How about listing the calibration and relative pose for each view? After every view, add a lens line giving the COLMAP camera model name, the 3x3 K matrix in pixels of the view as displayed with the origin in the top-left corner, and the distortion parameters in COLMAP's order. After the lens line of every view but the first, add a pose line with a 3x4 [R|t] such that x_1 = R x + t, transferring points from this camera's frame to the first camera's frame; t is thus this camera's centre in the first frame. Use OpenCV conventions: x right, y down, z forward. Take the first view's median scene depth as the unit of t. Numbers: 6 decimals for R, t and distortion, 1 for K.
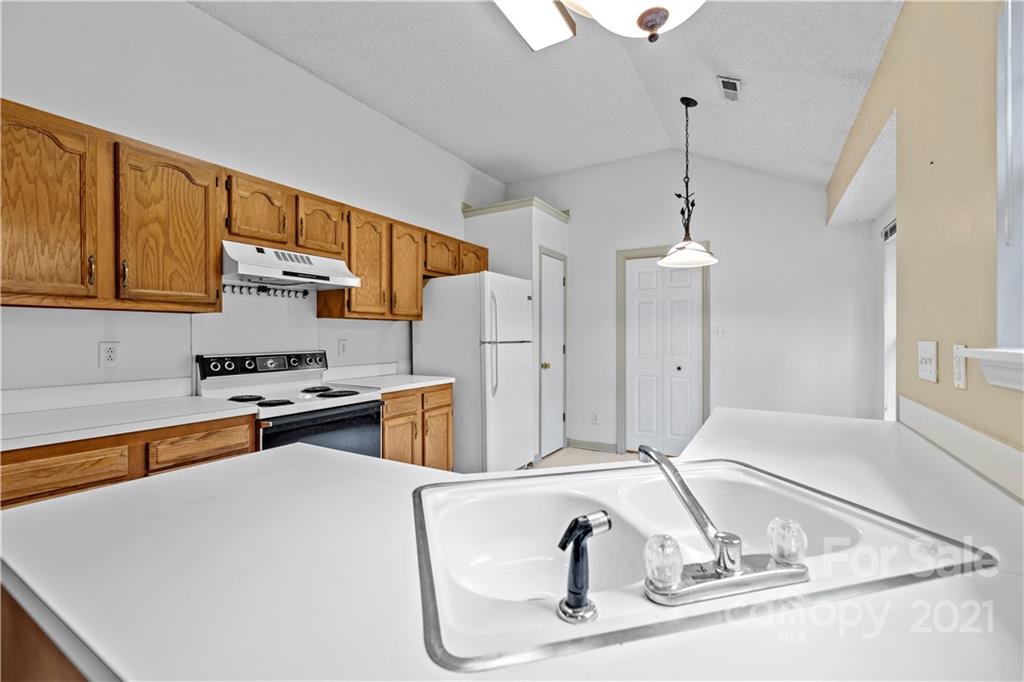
lens RADIAL K [[426.3, 0, 491.3], [0, 426.3, 336.5], [0, 0, 1]] dist [-0.002249, -0.000660]
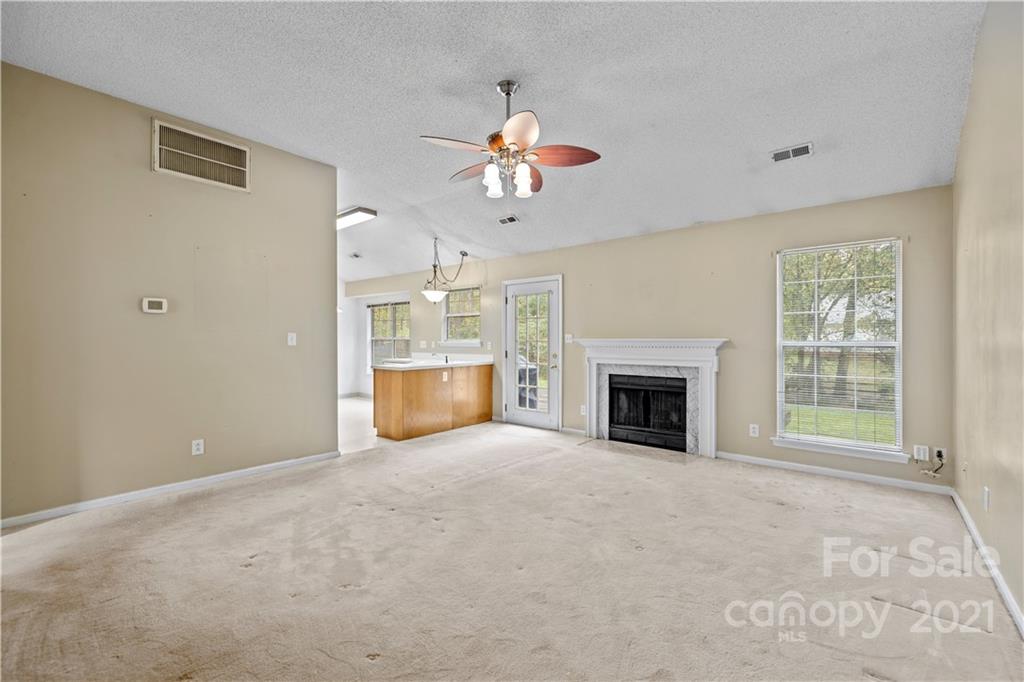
lens RADIAL K [[426.3, 0, 503.3], [0, 426.3, 338.2], [0, 0, 1]] dist [-0.002249, -0.000660]
pose [[0.169028, -0.001507, 0.985610, -1.685676], [0.008163, 0.999967, 0.000130, -0.002637], [-0.985577, 0.008023, 0.169035, -0.395977]]
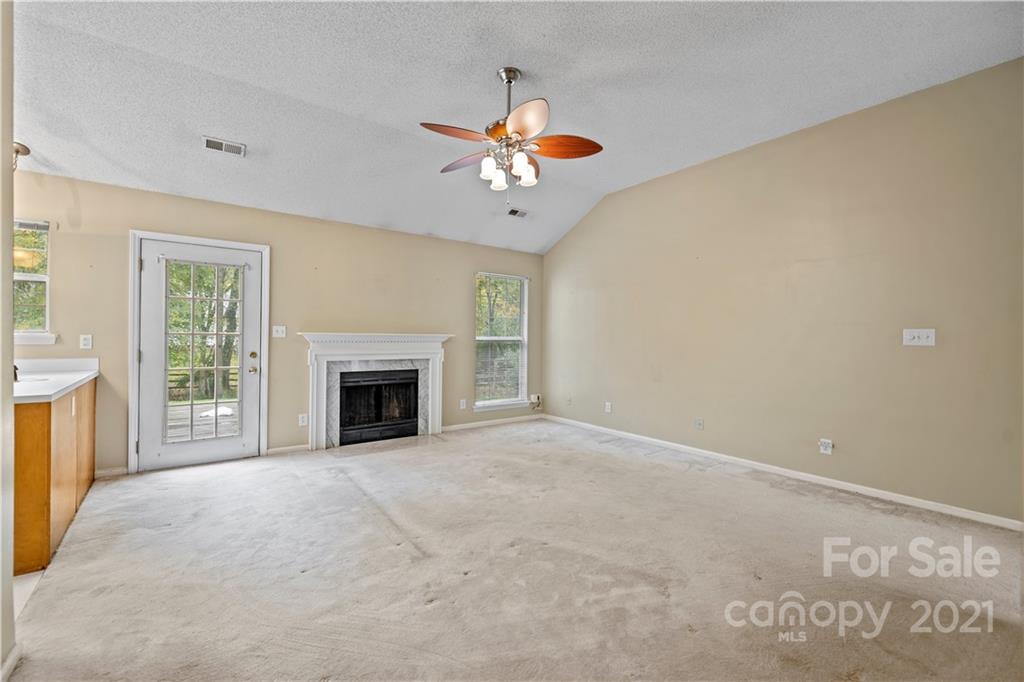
lens RADIAL K [[426.3, 0, 510.5], [0, 426.3, 336.3], [0, 0, 1]] dist [-0.002249, -0.000660]
pose [[-0.919431, -0.014042, 0.393000, -1.154113], [-0.012723, 0.999901, 0.005962, -0.001767], [-0.393045, 0.000482, -0.919519, 0.527918]]
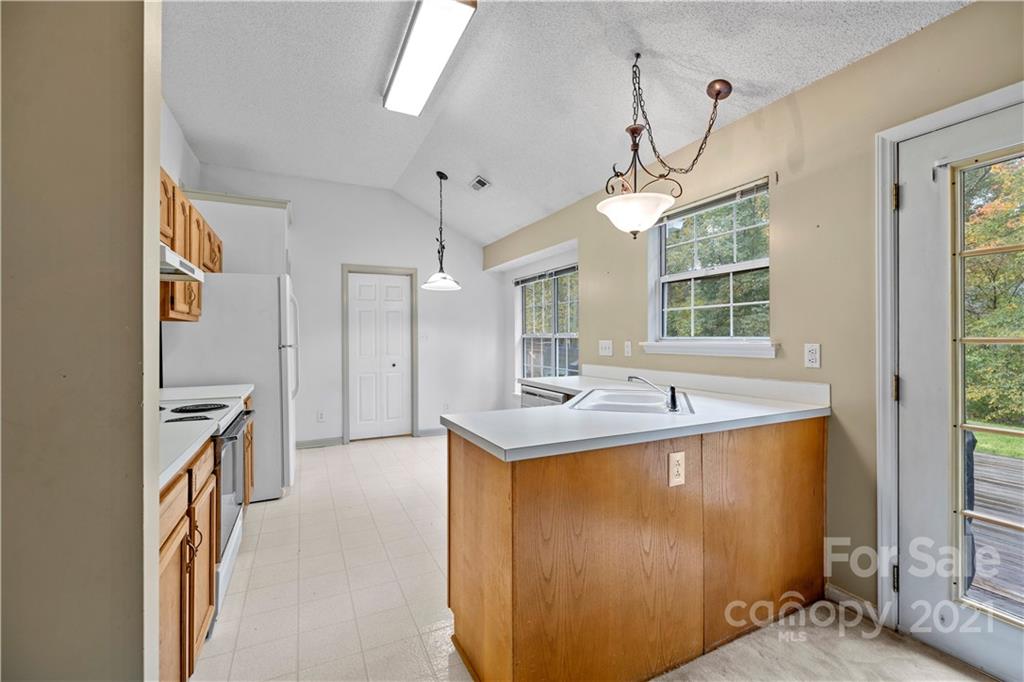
lens RADIAL K [[426.3, 0, 513.8], [0, 426.3, 339.6], [0, 0, 1]] dist [-0.002249, -0.000660]
pose [[0.551553, -0.008002, 0.834102, -0.552442], [0.011104, 0.999936, 0.002250, 0.001888], [-0.834066, 0.008021, 0.551606, 0.007597]]
